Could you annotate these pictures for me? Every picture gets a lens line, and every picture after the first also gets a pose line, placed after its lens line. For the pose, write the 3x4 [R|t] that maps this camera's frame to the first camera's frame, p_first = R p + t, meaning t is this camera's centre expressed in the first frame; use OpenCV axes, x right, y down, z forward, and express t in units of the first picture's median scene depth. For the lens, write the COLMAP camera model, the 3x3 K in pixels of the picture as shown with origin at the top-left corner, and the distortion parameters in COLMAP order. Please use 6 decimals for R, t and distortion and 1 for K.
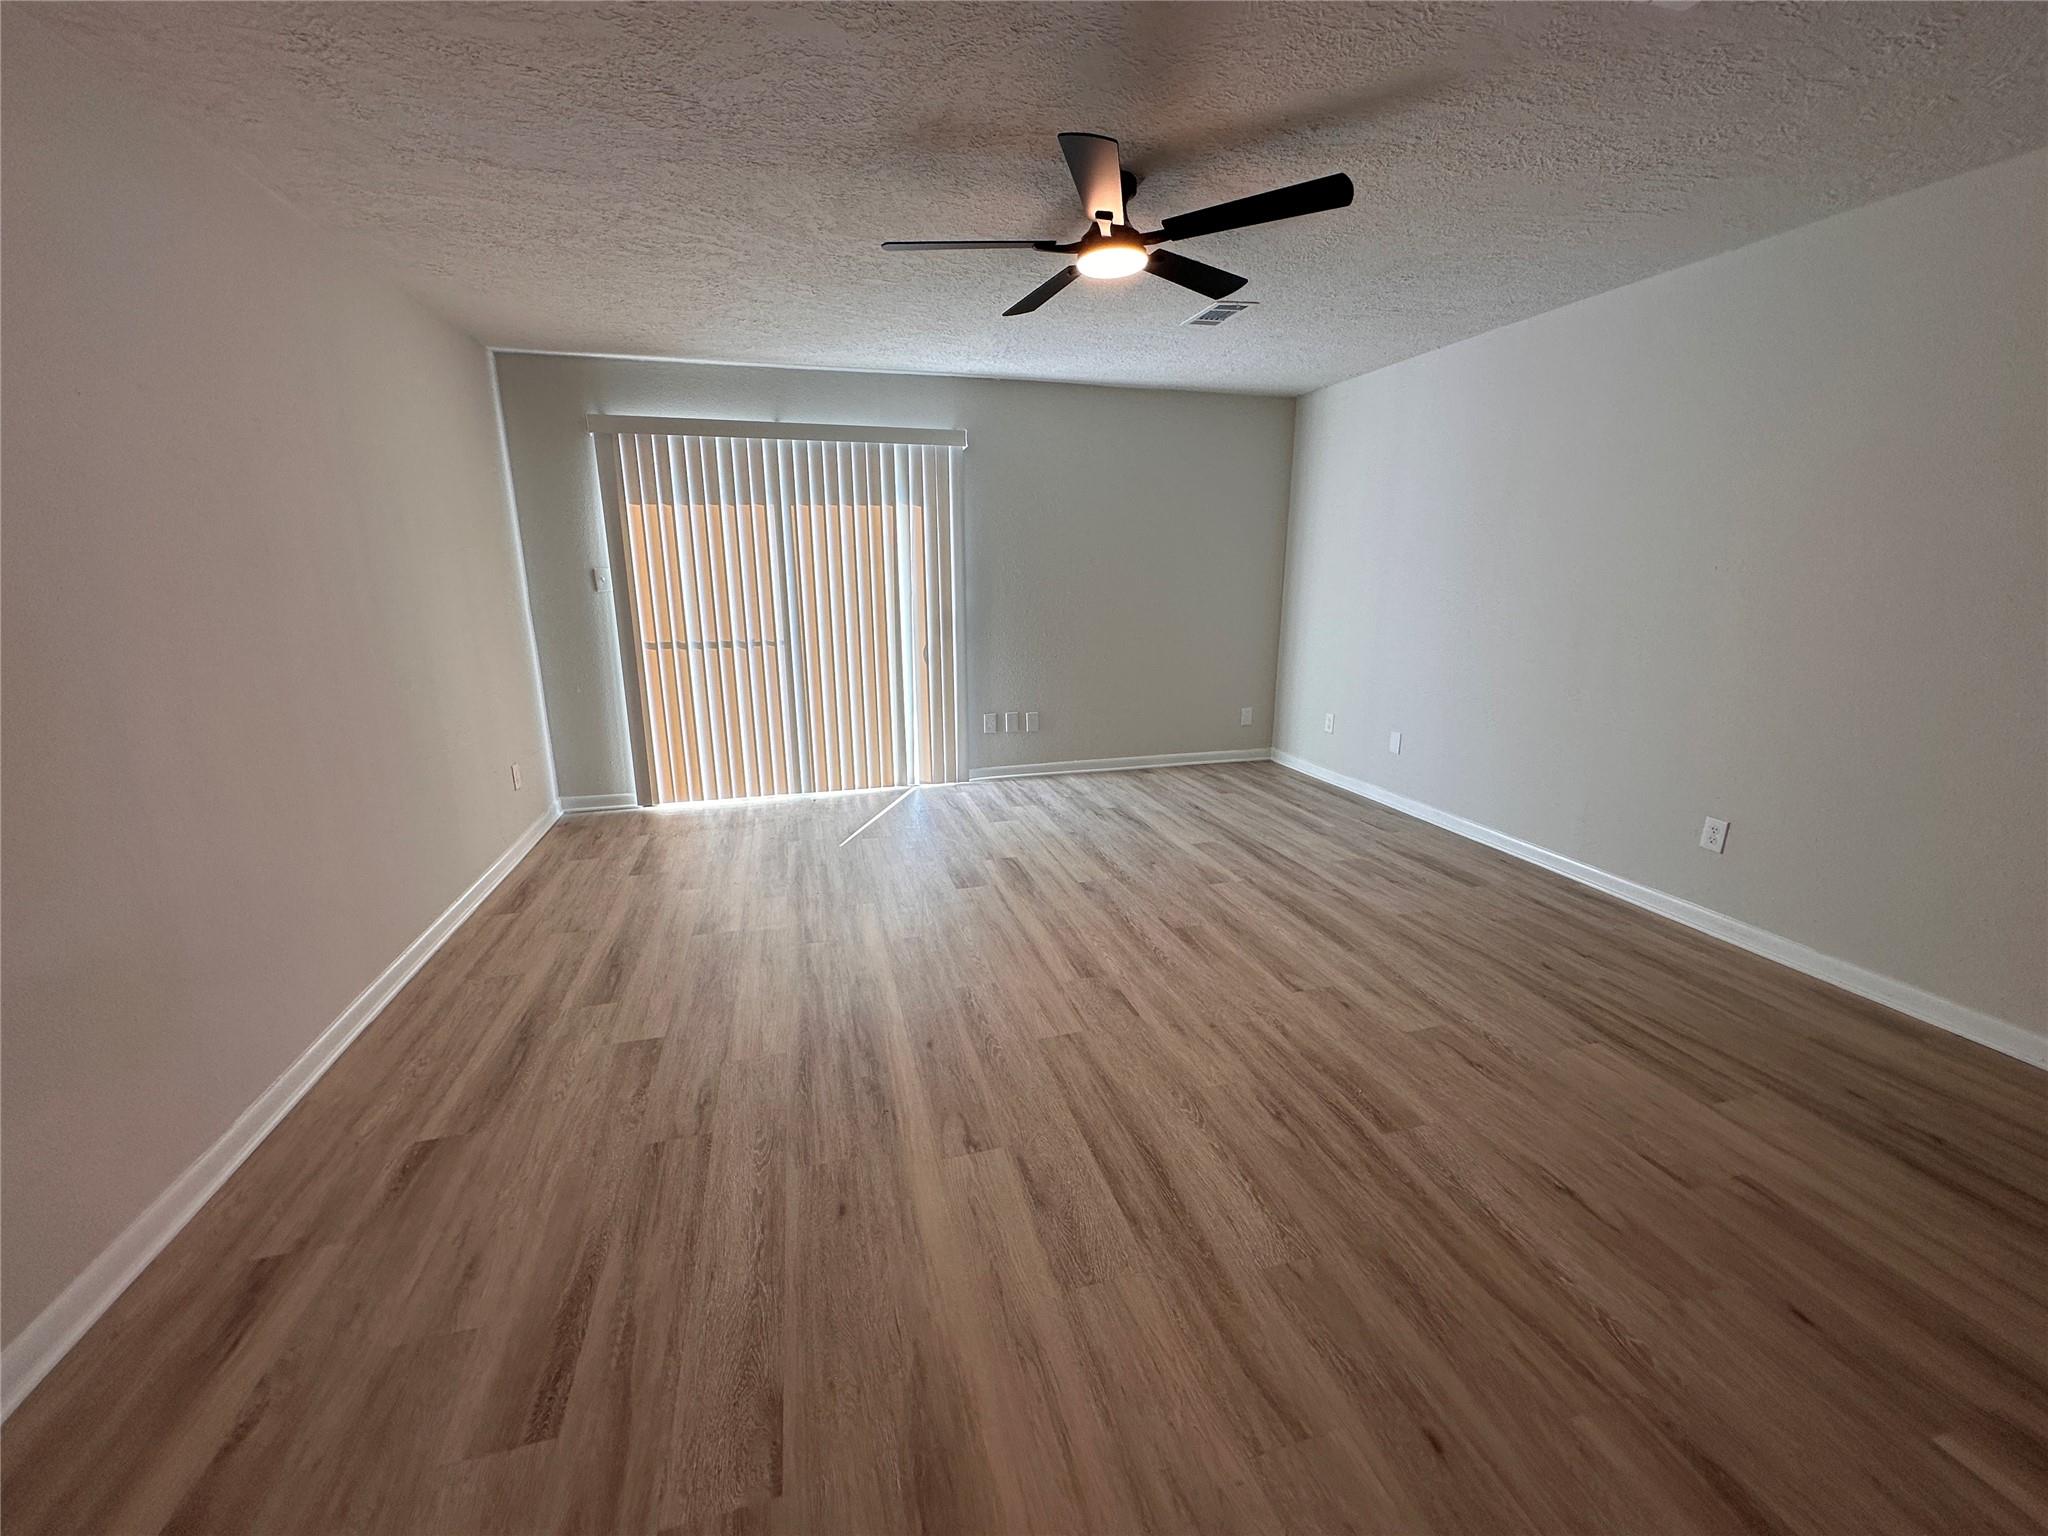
lens RADIAL K [[817.5, 0, 1028.3], [0, 817.5, 762.6], [0, 0, 1]] dist [-0.004518, 0.000819]
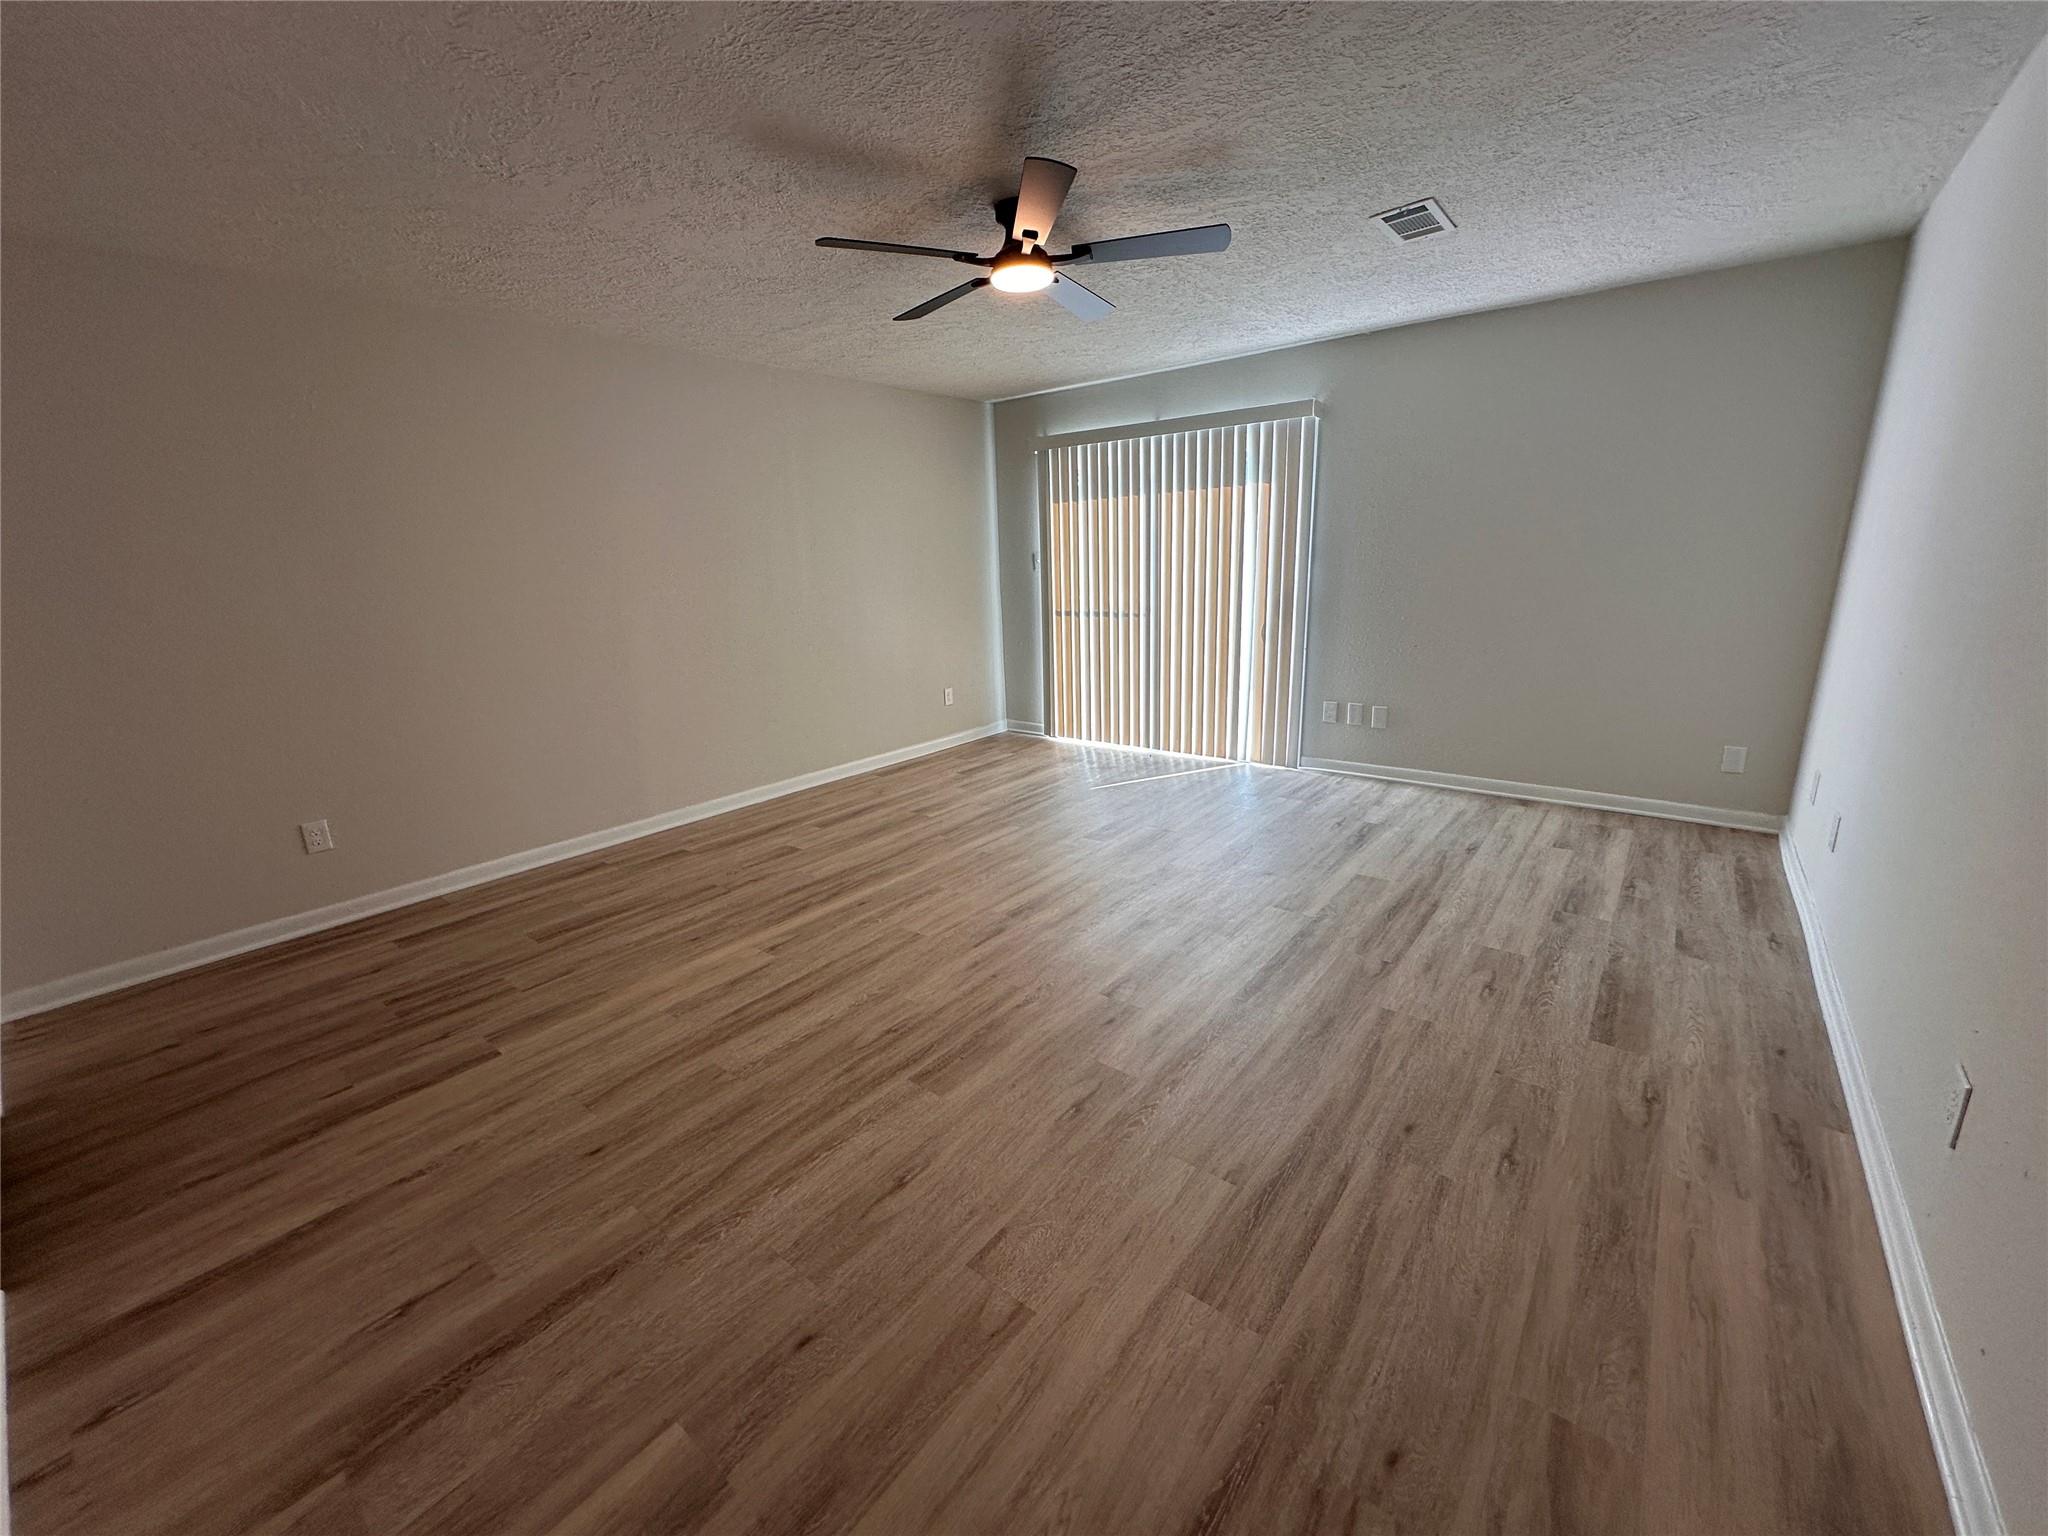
lens RADIAL K [[817.5, 0, 1025.5], [0, 817.5, 765.1], [0, 0, 1]] dist [-0.004518, 0.000819]
pose [[0.584574, 0.187369, -0.789409, 0.821850], [-0.158765, 0.980576, 0.115174, -0.067718], [0.795655, 0.058003, 0.602966, 0.276464]]
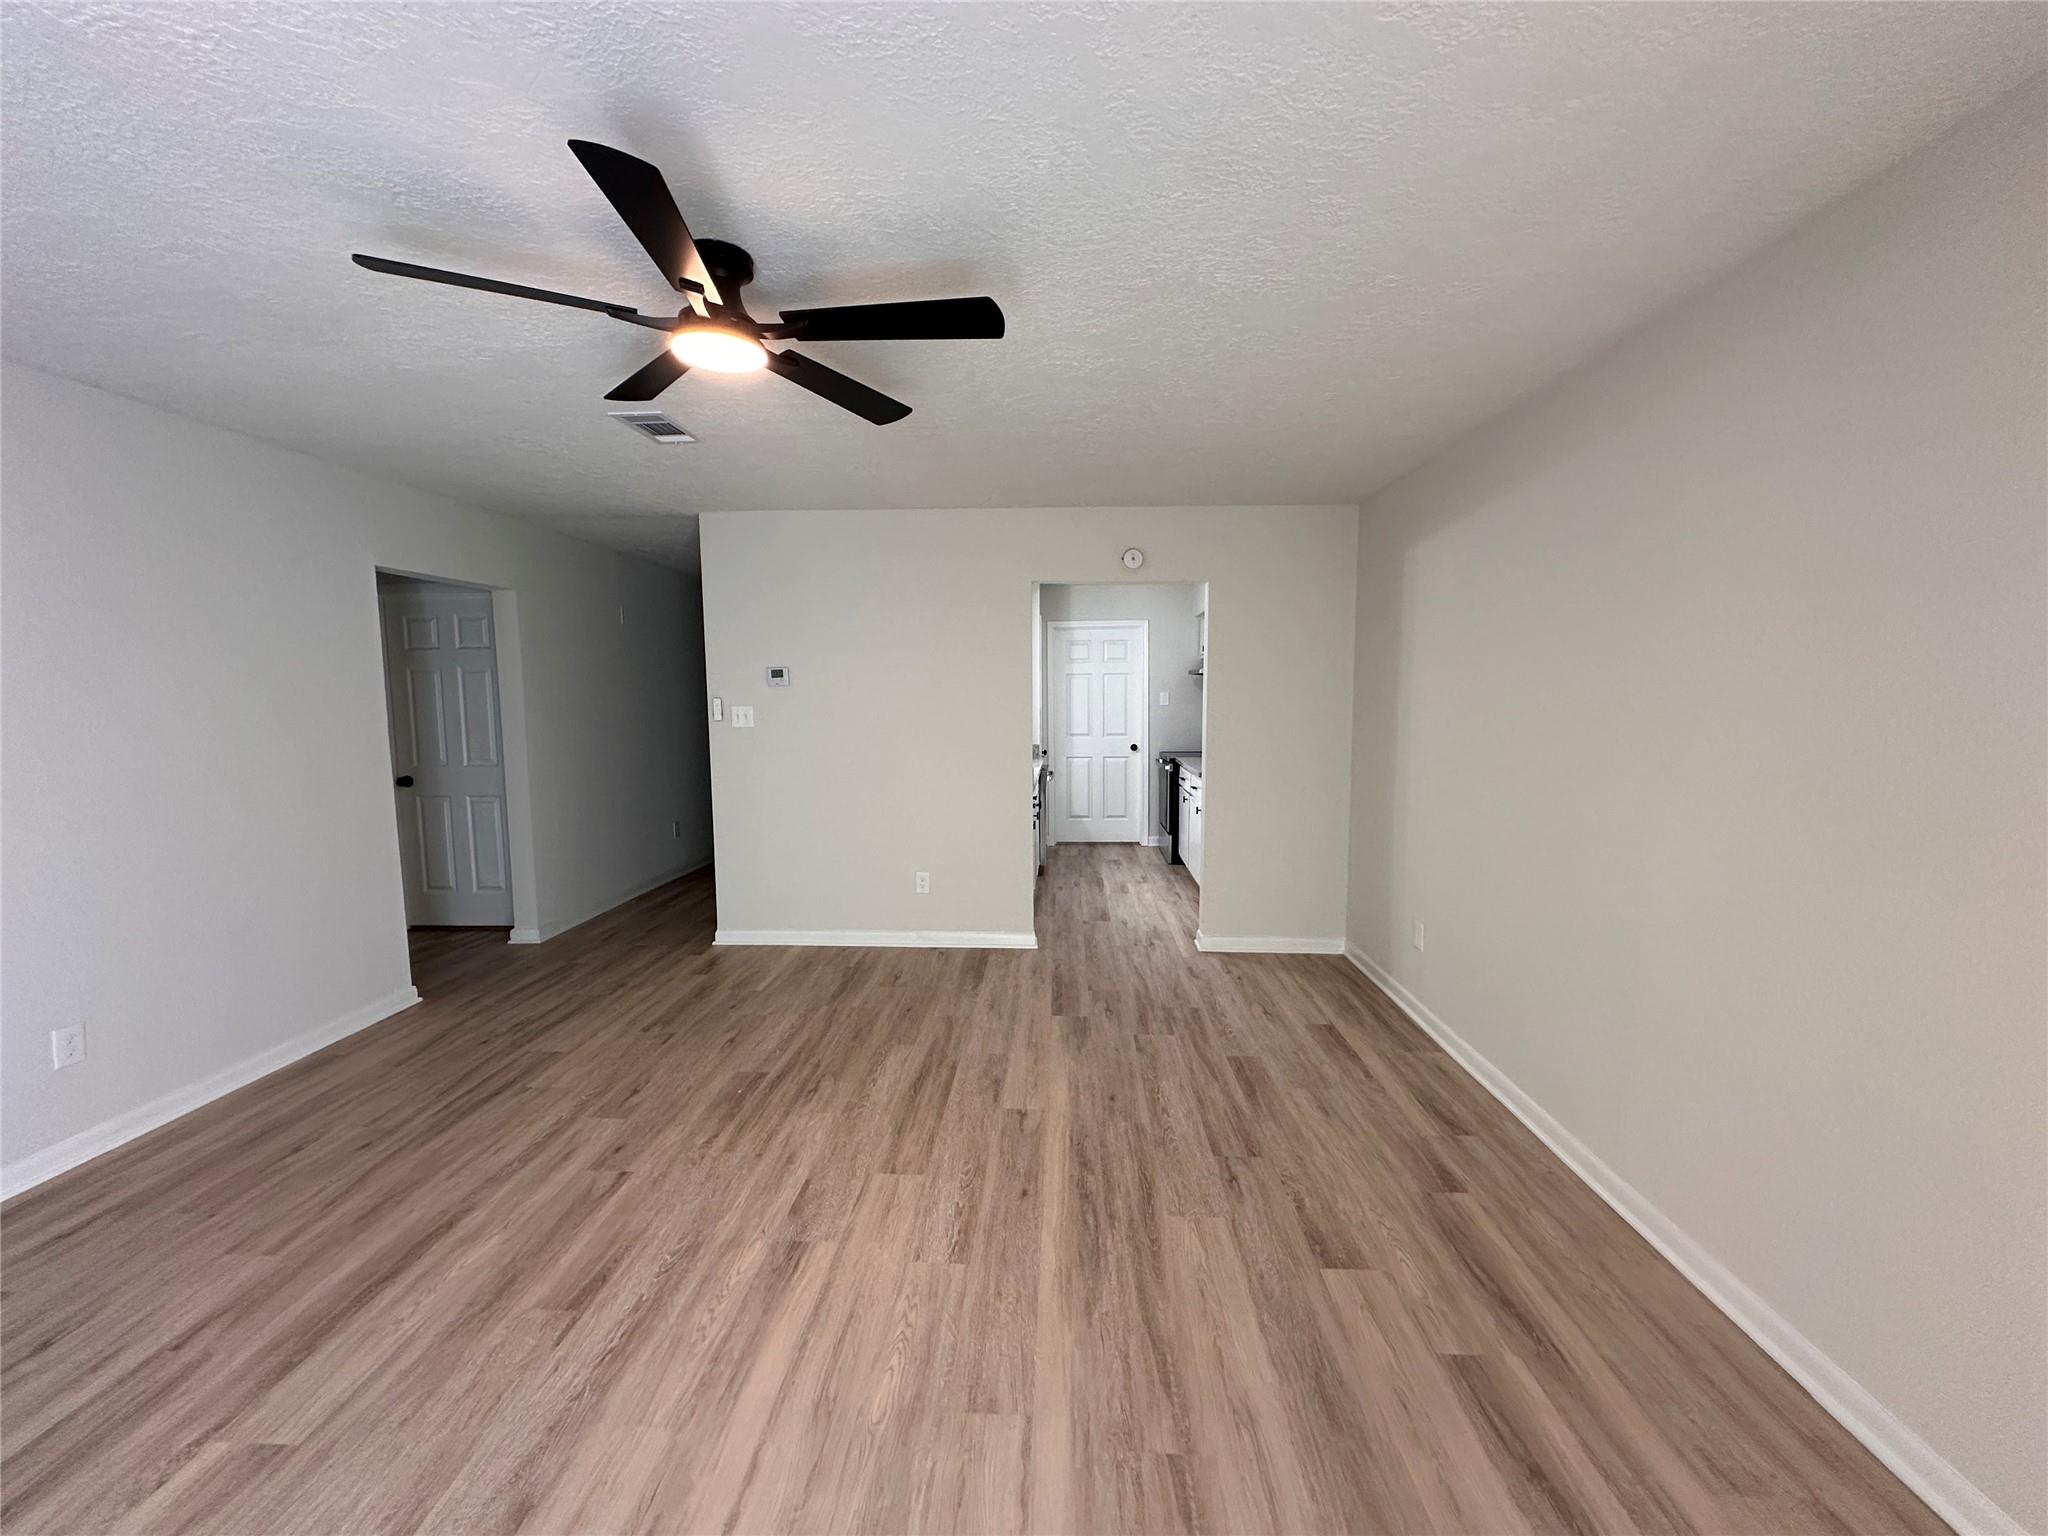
lens RADIAL K [[817.5, 0, 1023.3], [0, 817.5, 771.1], [0, 0, 1]] dist [-0.004518, 0.000819]
pose [[-0.947235, -0.020794, 0.319864, -0.317786], [0.085371, 0.945484, 0.314279, -0.335258], [-0.308962, 0.325004, -0.893821, 1.286804]]
